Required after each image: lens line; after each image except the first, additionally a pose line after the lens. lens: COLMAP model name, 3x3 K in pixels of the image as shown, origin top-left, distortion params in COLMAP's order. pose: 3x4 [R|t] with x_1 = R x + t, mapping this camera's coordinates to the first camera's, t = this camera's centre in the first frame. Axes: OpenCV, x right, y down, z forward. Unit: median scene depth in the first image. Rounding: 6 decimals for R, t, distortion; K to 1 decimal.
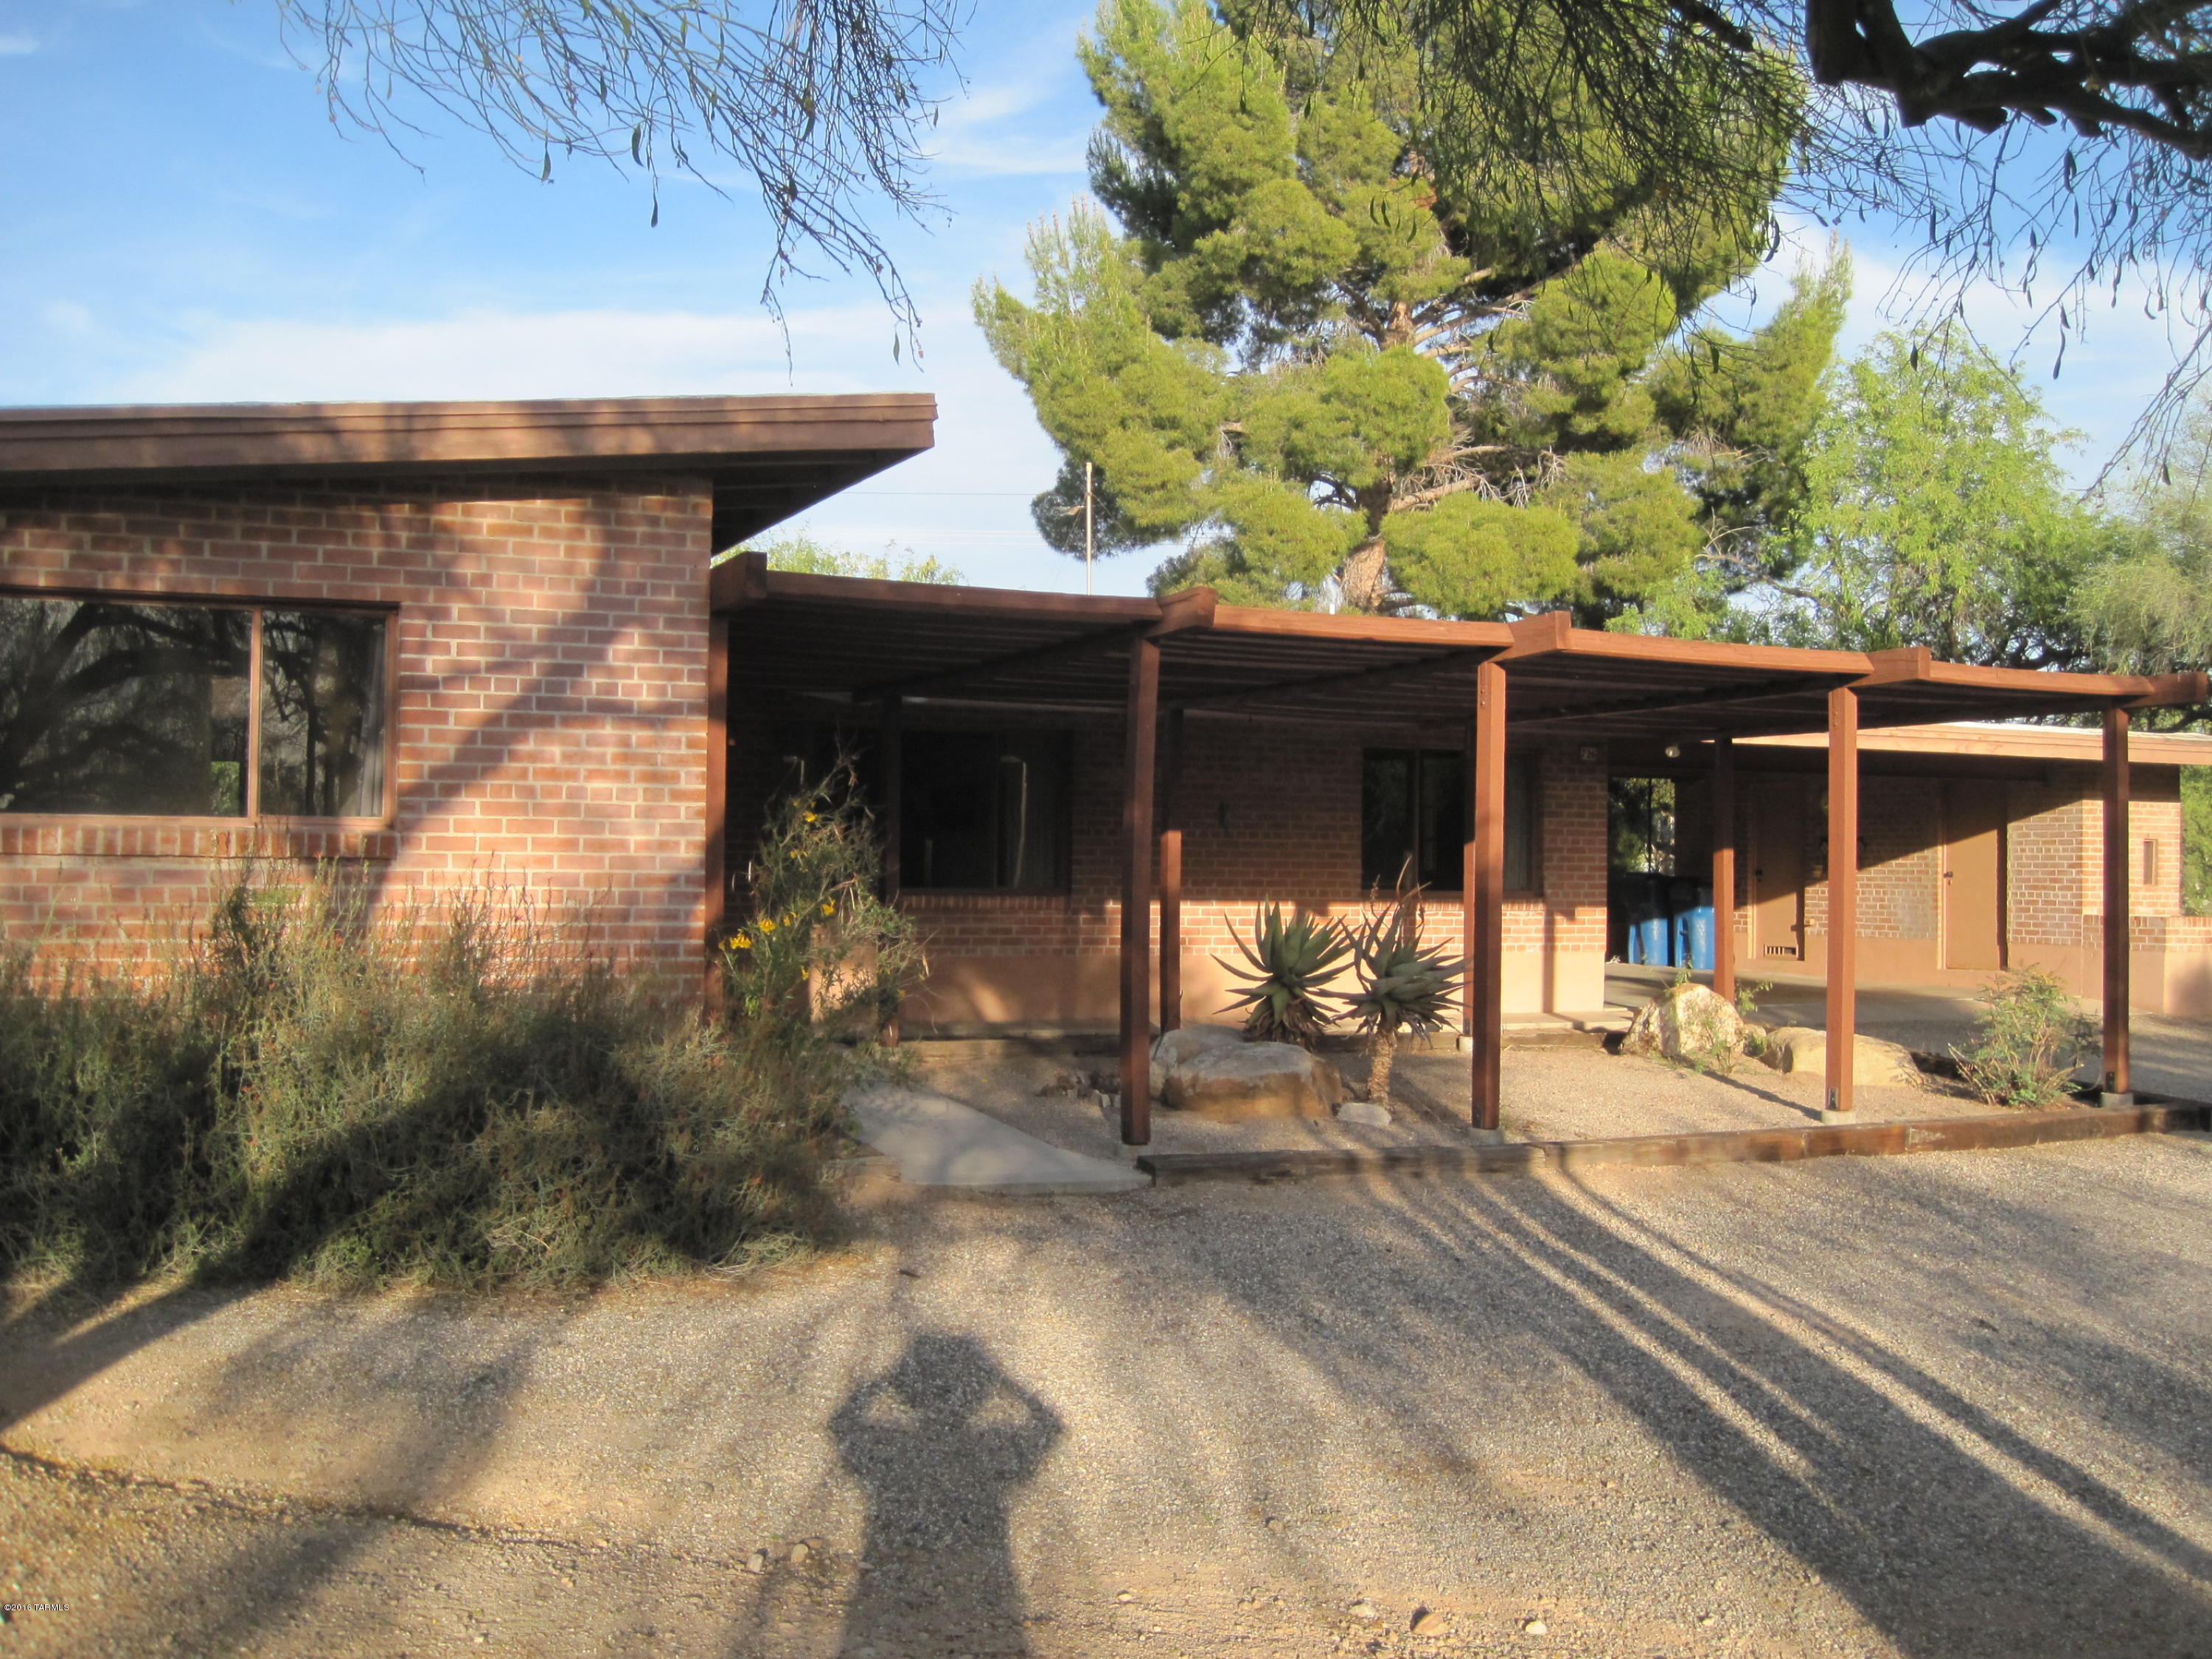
lens RADIAL K [[2286.7, 0, 1105.9], [0, 2286.7, 834.2], [0, 0, 1]] dist [-0.130399, 0.000000]
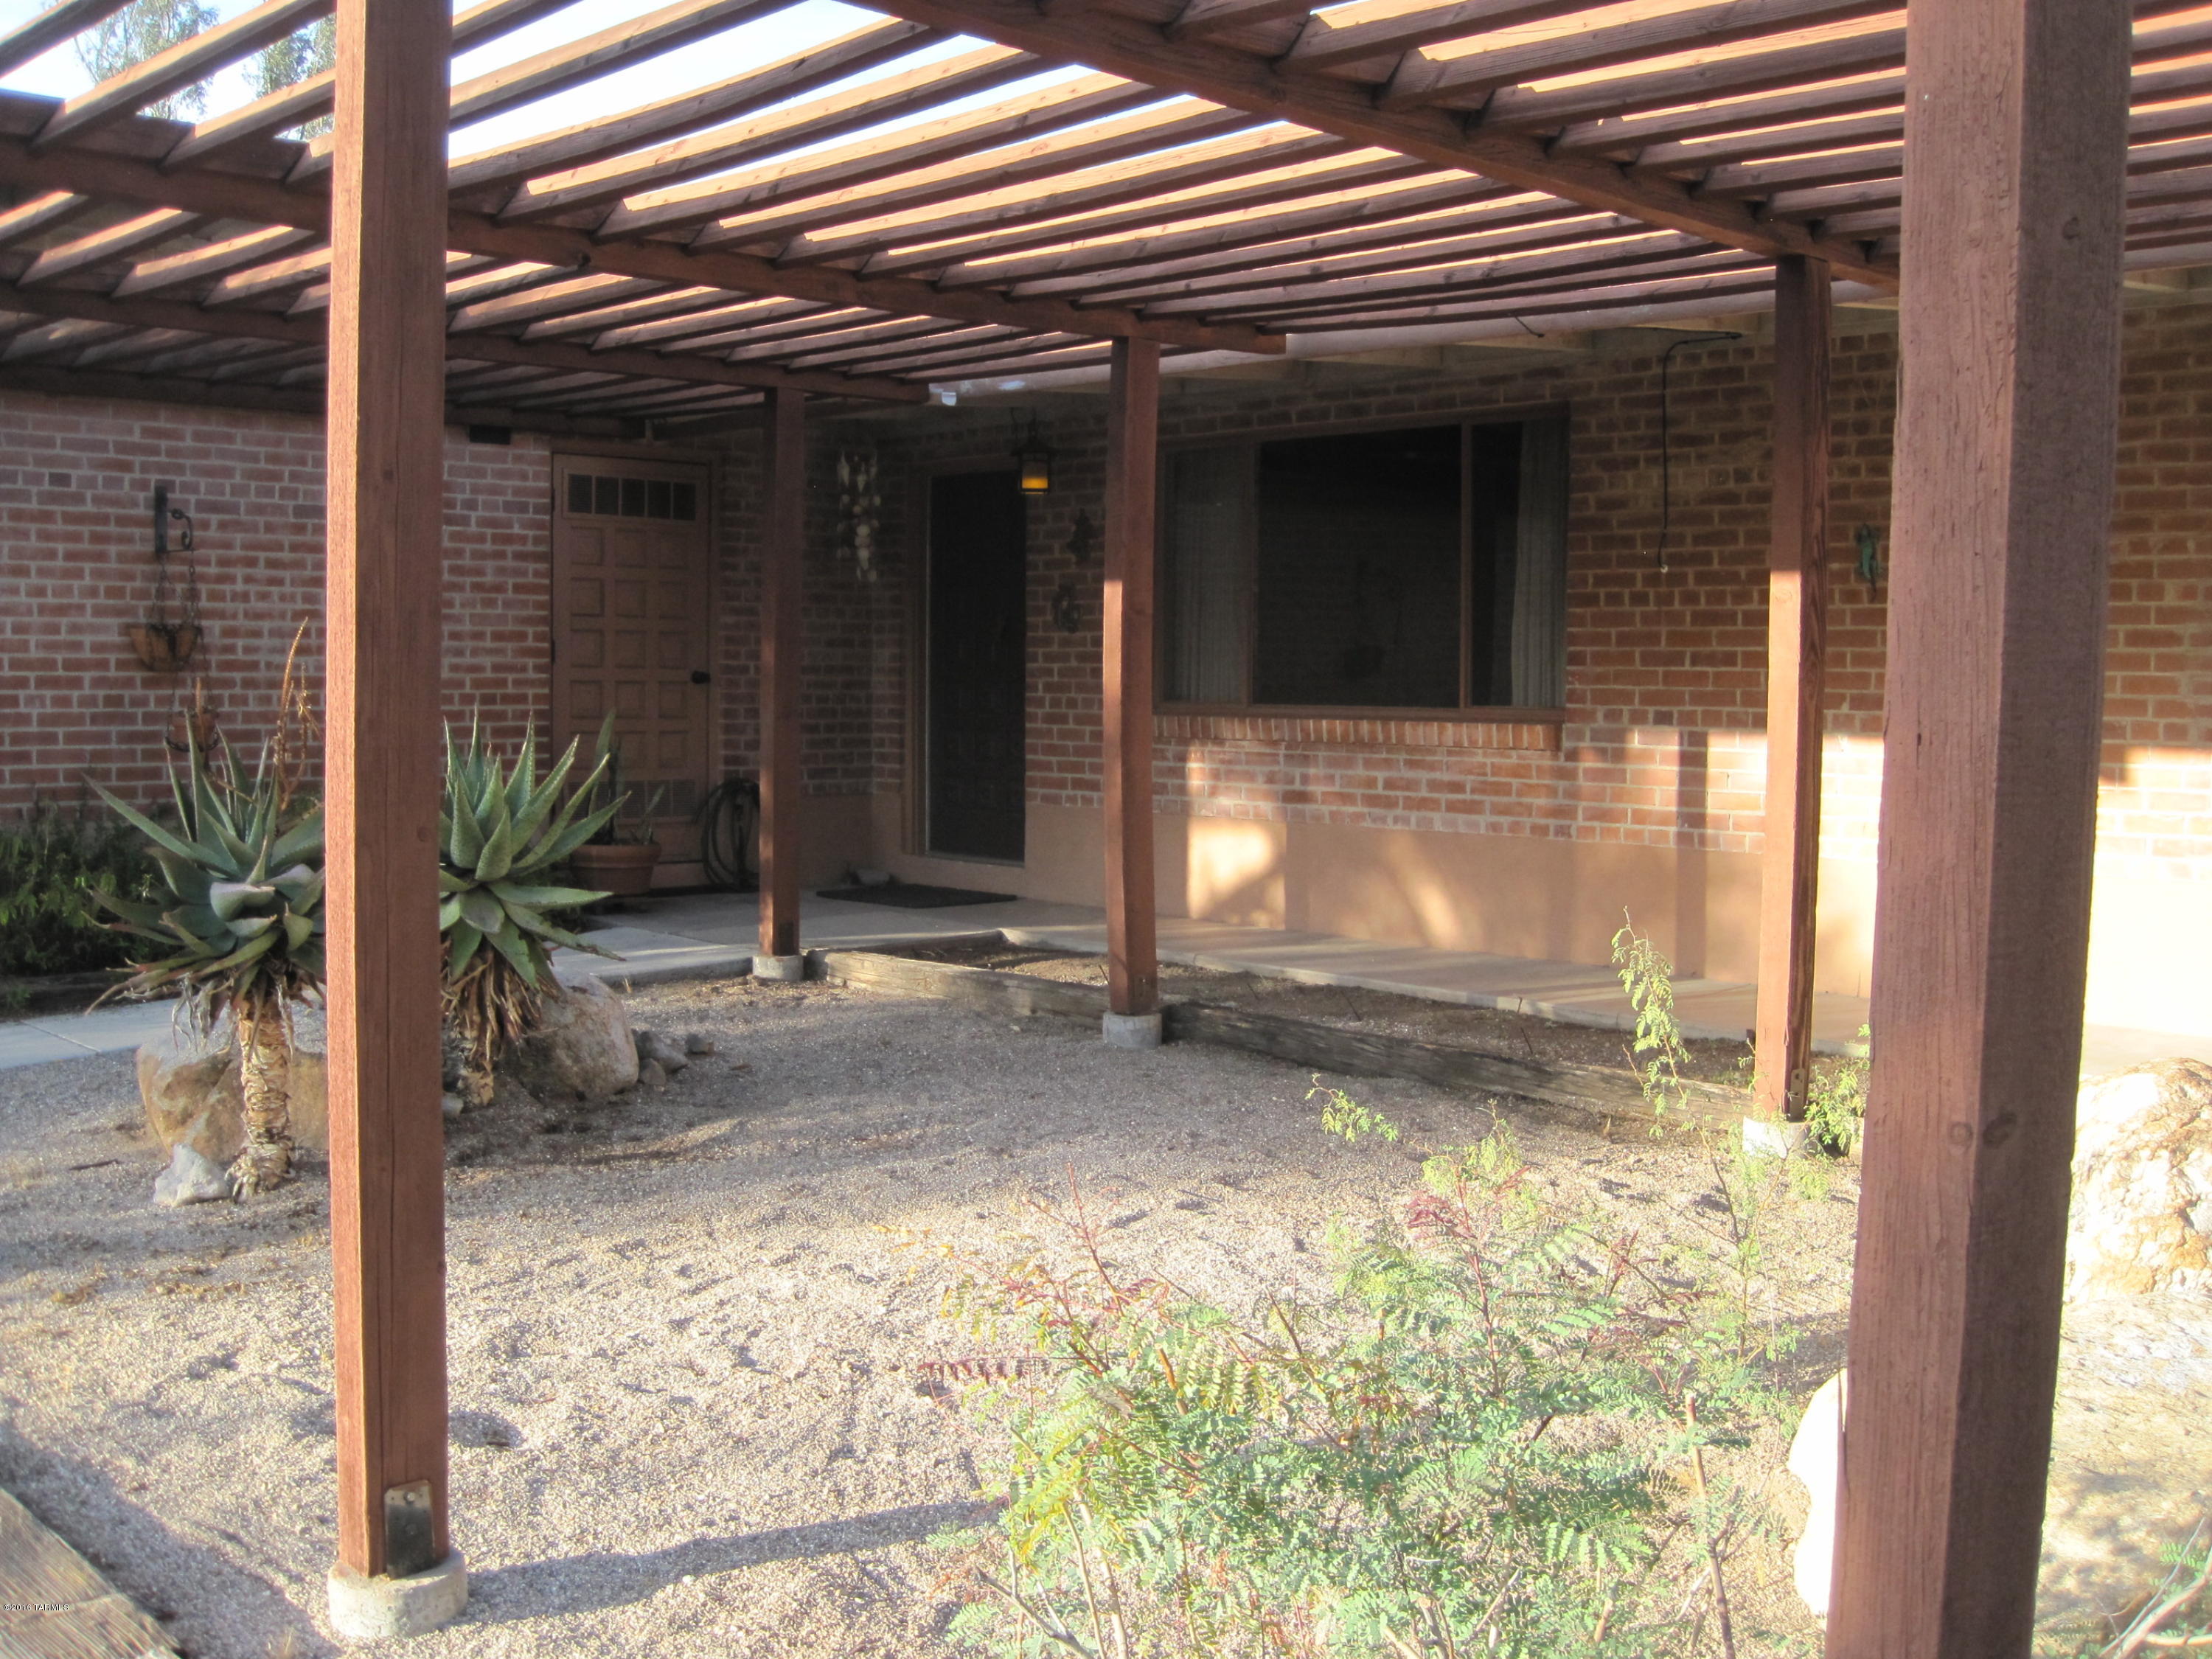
lens RADIAL K [[2286.7, 0, 1096.1], [0, 2286.7, 830.8], [0, 0, 1]] dist [-0.130399, 0.000000]
pose [[0.308437, 0.053231, -0.949754, 0.755065], [0.010212, 0.998190, 0.059262, 0.034449], [0.951190, -0.027977, 0.307335, 1.287918]]
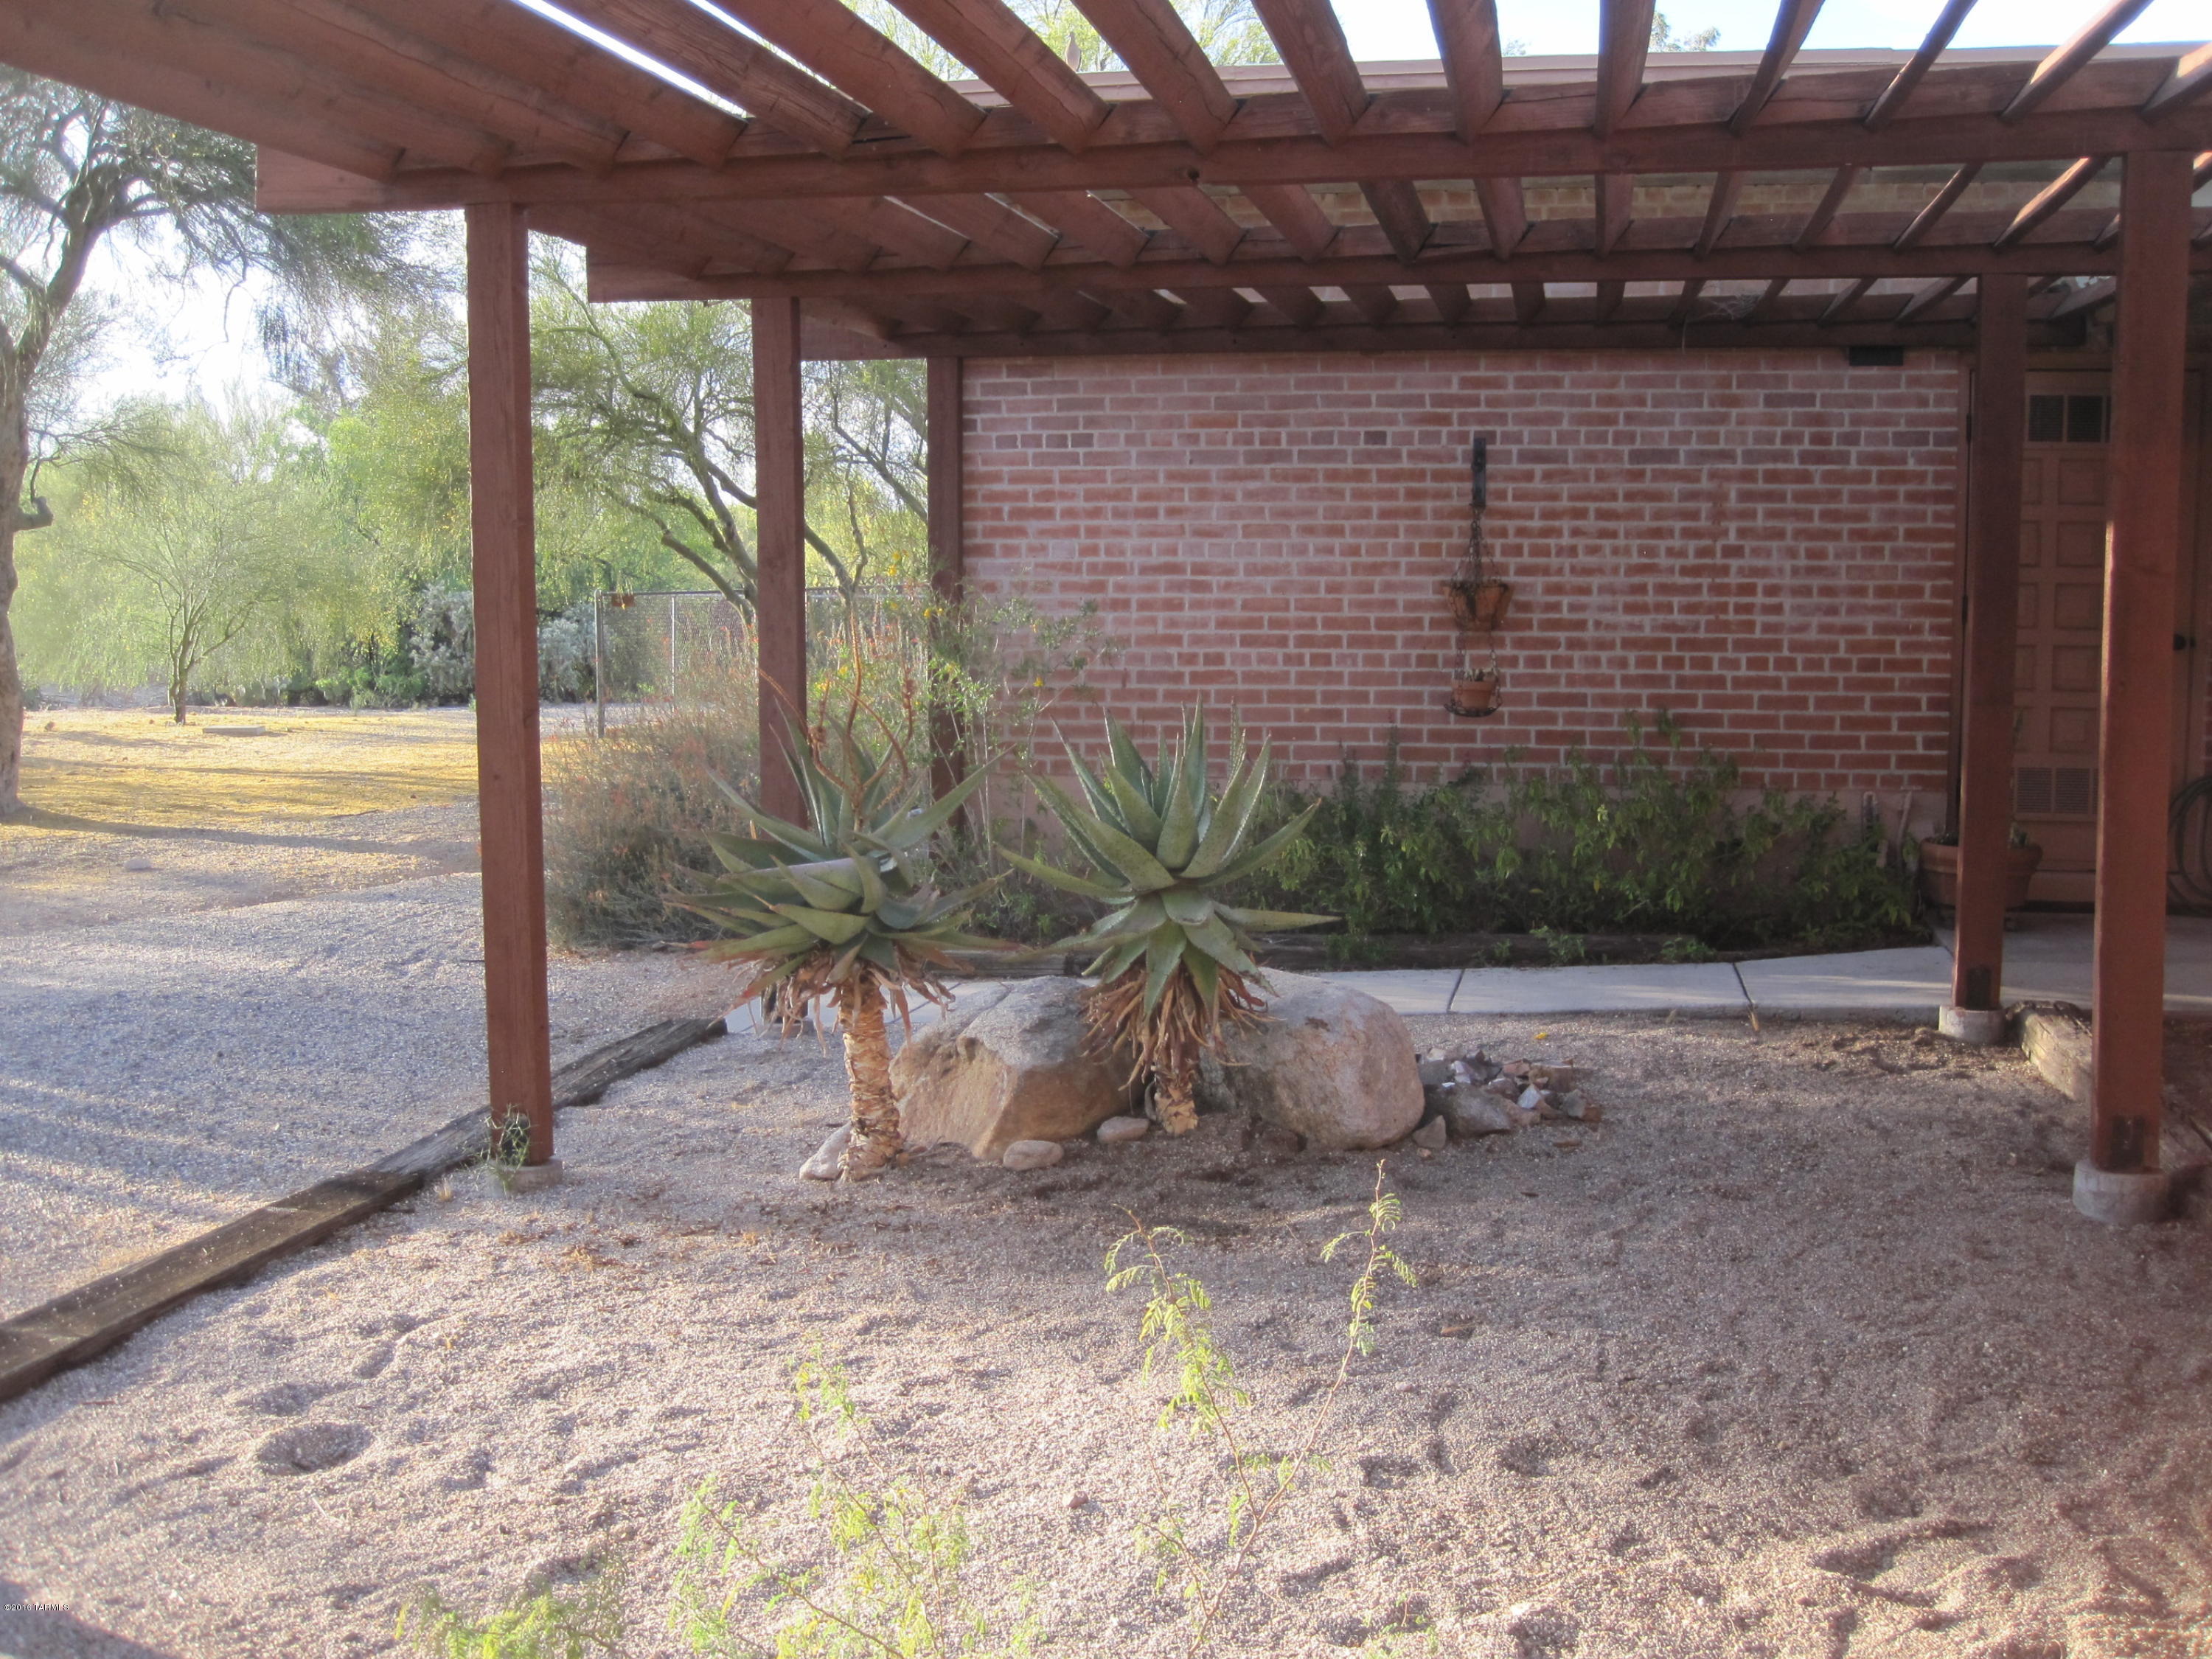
lens RADIAL K [[2286.7, 0, 1102.3], [0, 2286.7, 833.6], [0, 0, 1]] dist [-0.130399, 0.000000]
pose [[-0.612086, 0.070191, -0.787670, 0.566814], [0.005945, 0.996433, 0.084174, 0.022720], [0.790769, 0.046839, -0.610320, 1.646233]]
